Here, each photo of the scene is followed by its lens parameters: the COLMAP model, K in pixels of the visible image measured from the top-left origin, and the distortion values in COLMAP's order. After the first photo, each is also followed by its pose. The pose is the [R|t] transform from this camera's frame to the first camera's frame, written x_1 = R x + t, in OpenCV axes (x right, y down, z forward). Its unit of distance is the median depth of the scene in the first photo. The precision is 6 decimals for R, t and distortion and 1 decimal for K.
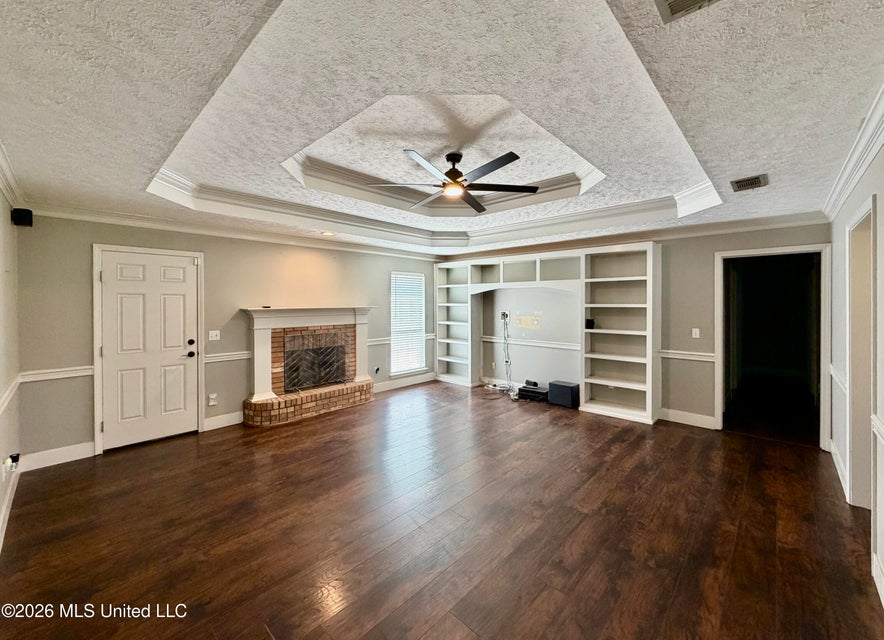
lens RADIAL K [[360.9, 0, 441.9], [0, 360.9, 301.1], [0, 0, 1]] dist [-0.001356, -0.000072]
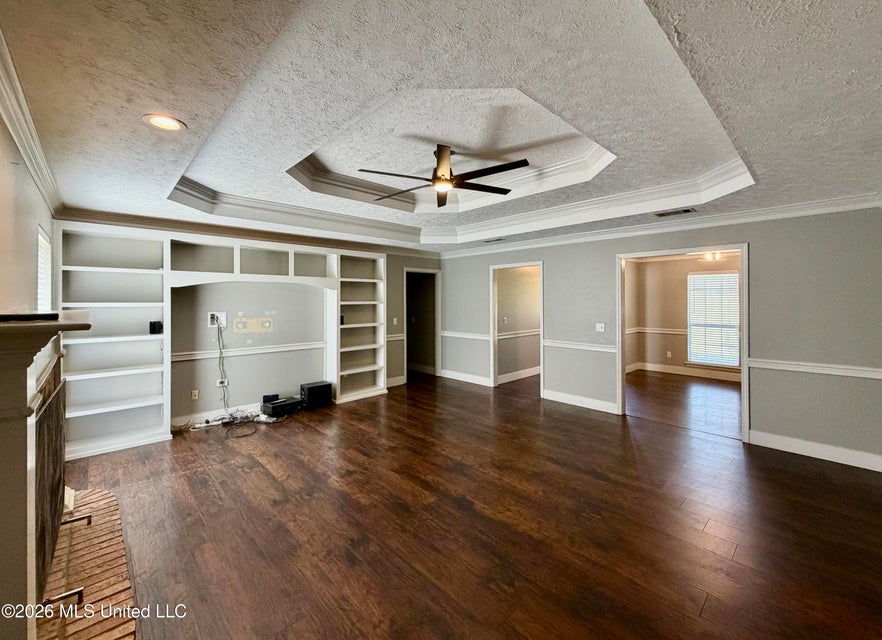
lens RADIAL K [[360.1, 0, 440.9], [0, 360.1, 301.2], [0, 0, 1]] dist [-0.001356, -0.000072]
pose [[0.056164, -0.000351, 0.998421, -0.640158], [0.001115, 0.999999, 0.000288, 0.006373], [-0.998421, 0.001097, 0.056165, 0.644064]]
